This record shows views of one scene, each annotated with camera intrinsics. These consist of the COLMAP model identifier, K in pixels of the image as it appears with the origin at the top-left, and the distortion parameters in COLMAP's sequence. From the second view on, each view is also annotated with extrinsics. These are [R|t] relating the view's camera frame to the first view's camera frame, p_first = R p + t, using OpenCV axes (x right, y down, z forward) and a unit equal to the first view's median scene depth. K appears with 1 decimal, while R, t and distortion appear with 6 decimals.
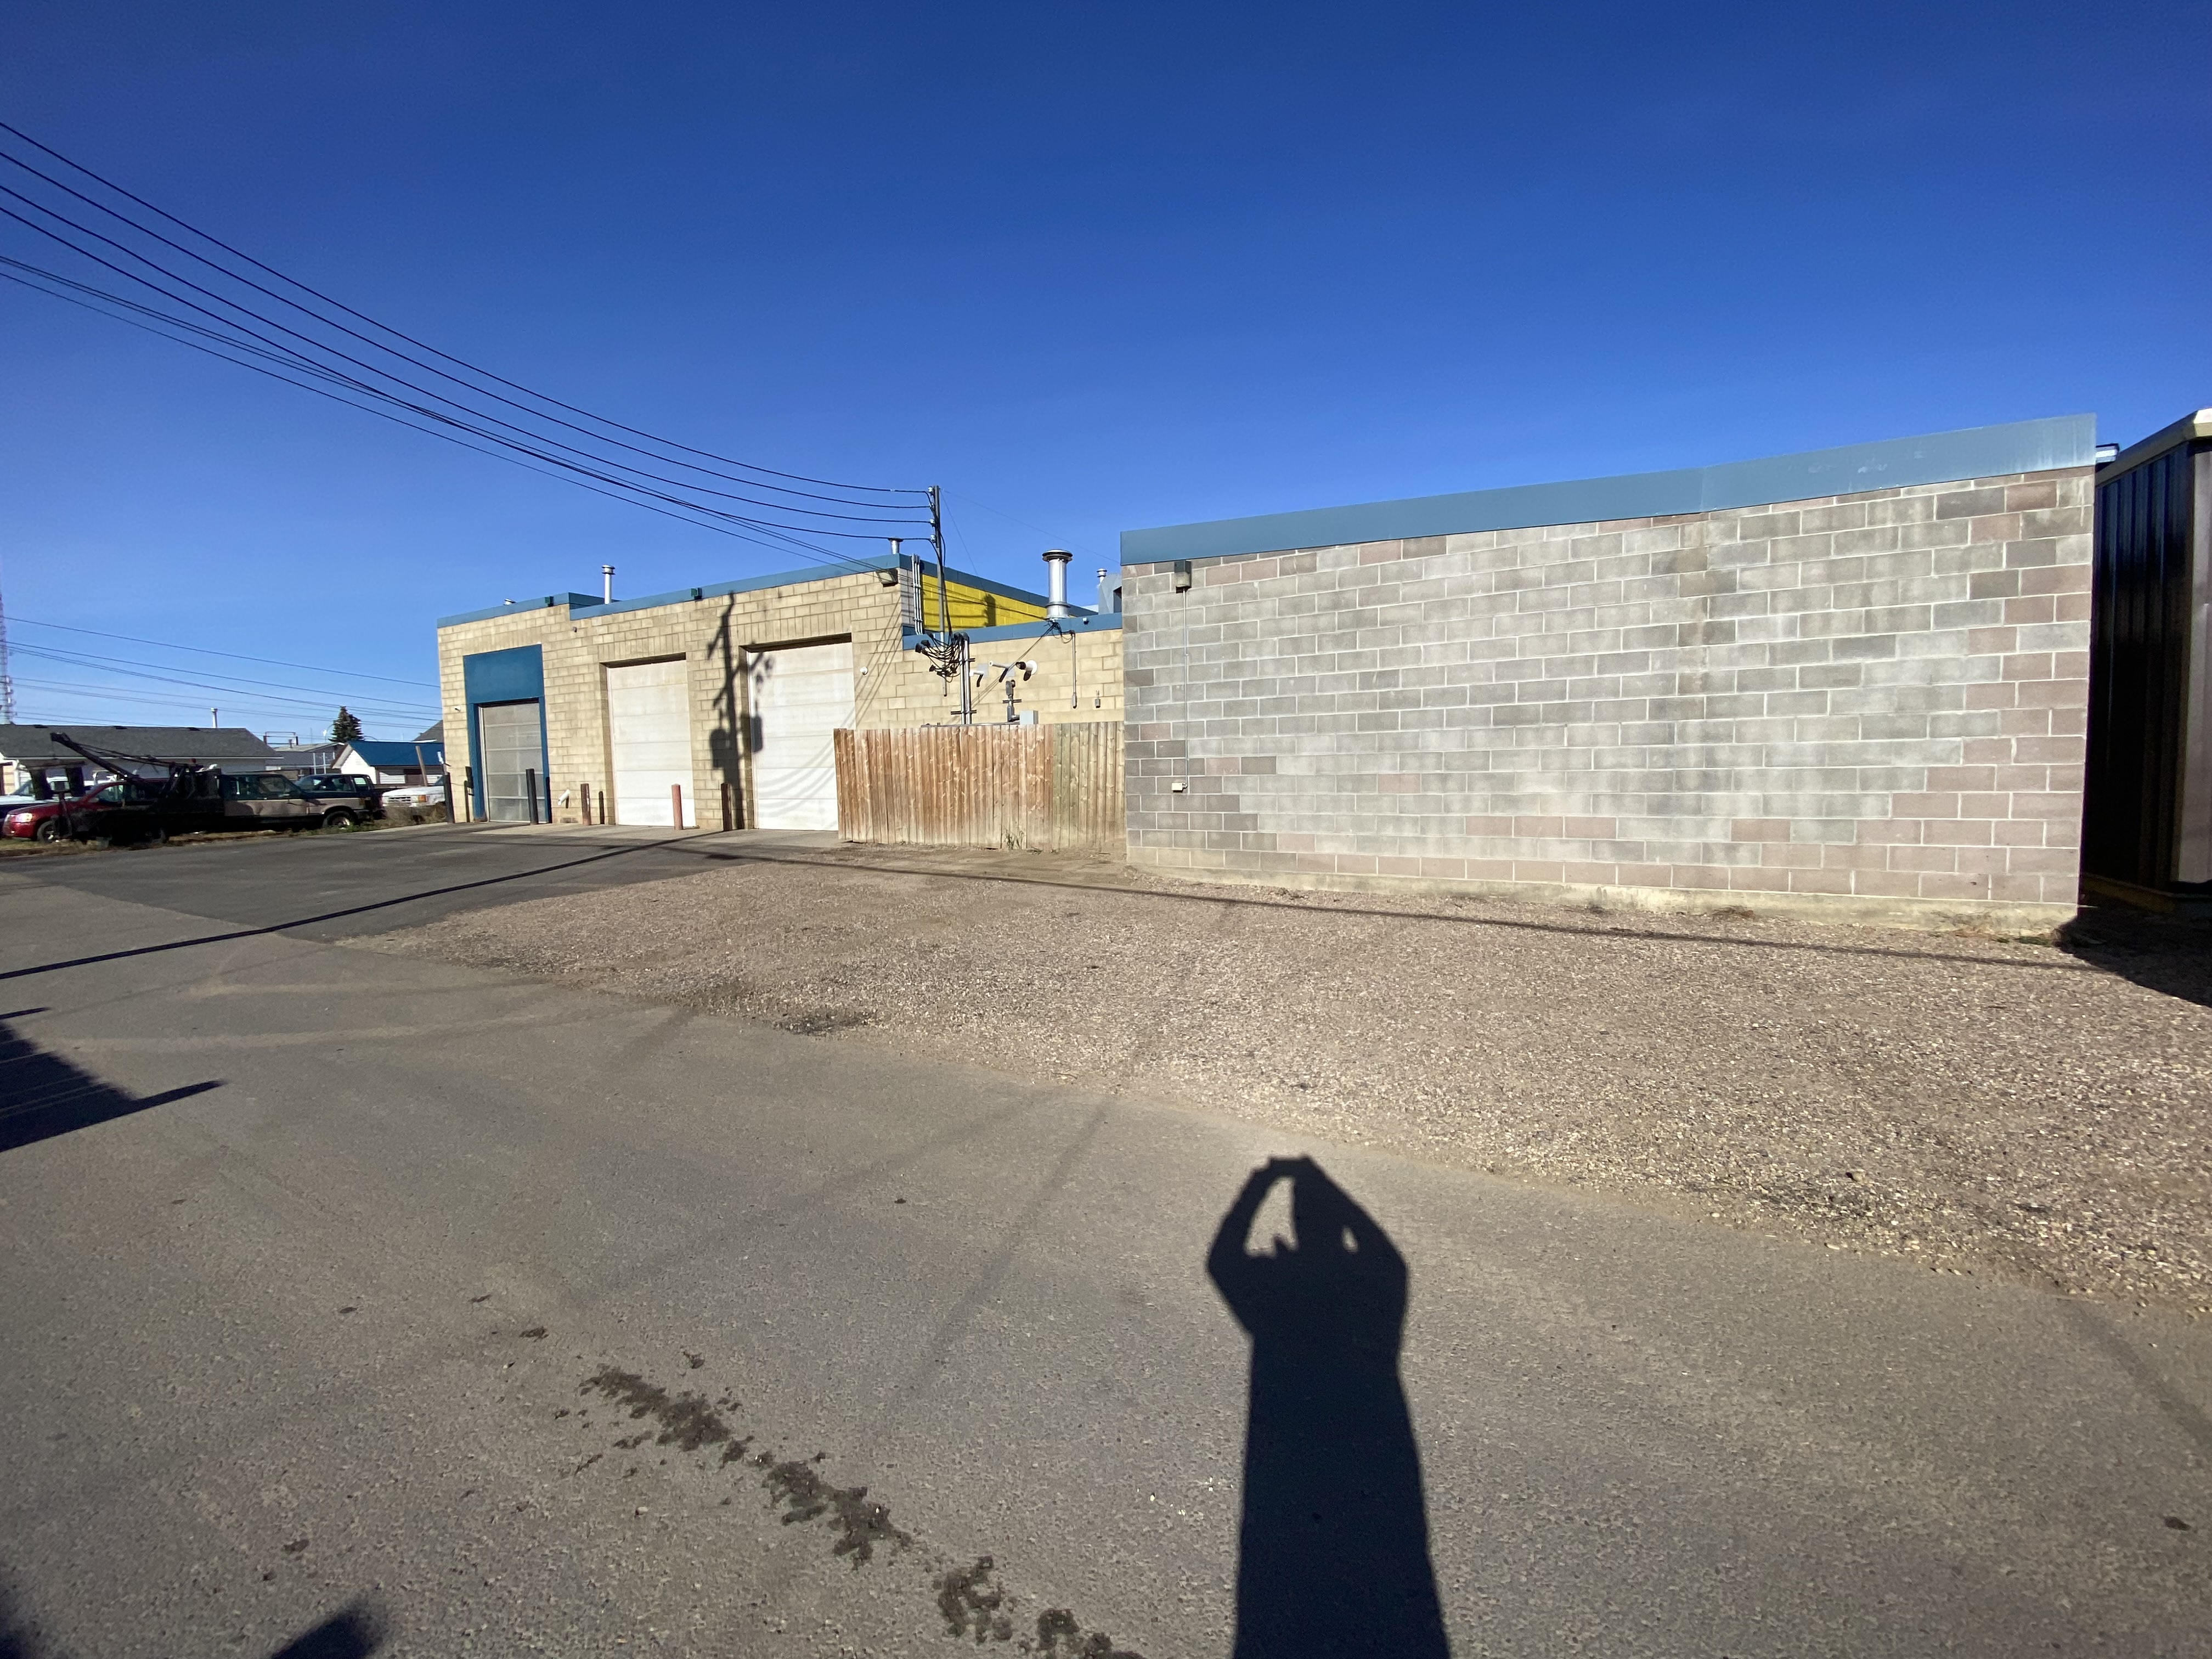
lens RADIAL K [[894.3, 0, 1102.5], [0, 894.3, 838.3], [0, 0, 1]] dist [0.019152, -0.021209]
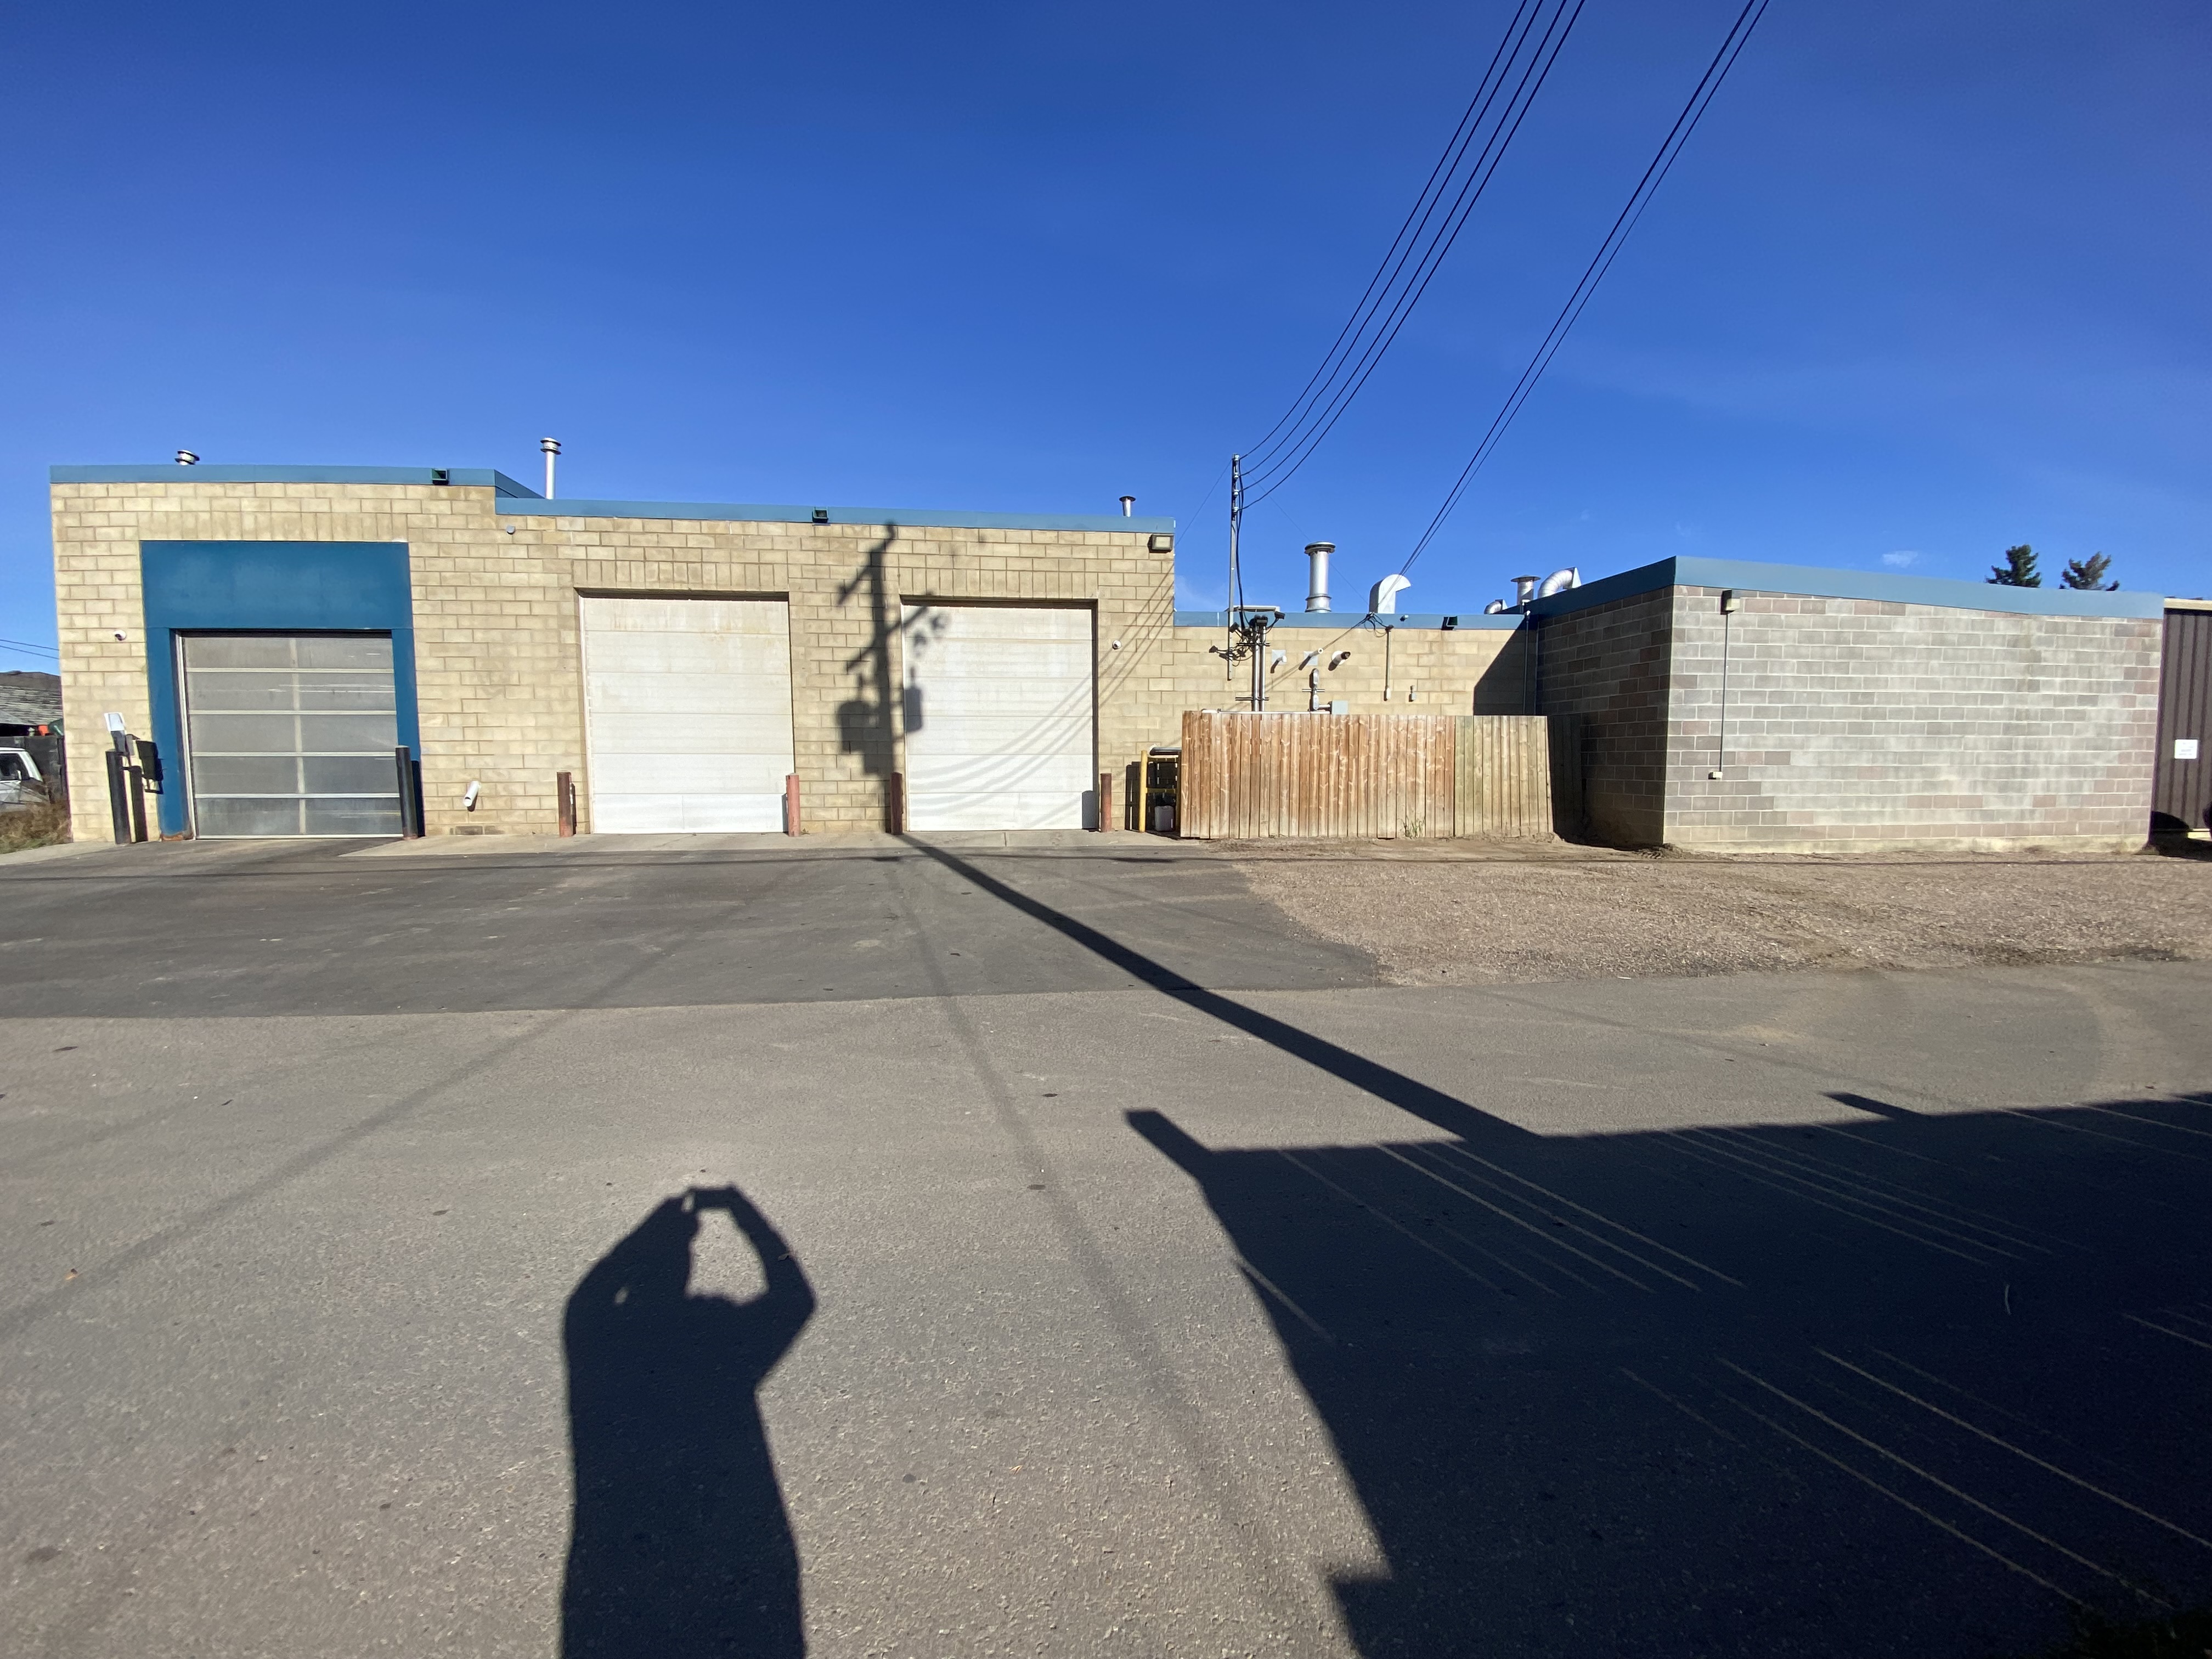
lens RADIAL K [[894.3, 0, 1102.5], [0, 894.3, 838.3], [0, 0, 1]] dist [0.019152, -0.021209]
pose [[0.810397, -0.030569, 0.585083, -0.834616], [0.033755, 0.999415, 0.005463, -0.003958], [-0.584908, 0.015323, 0.810955, 0.321054]]
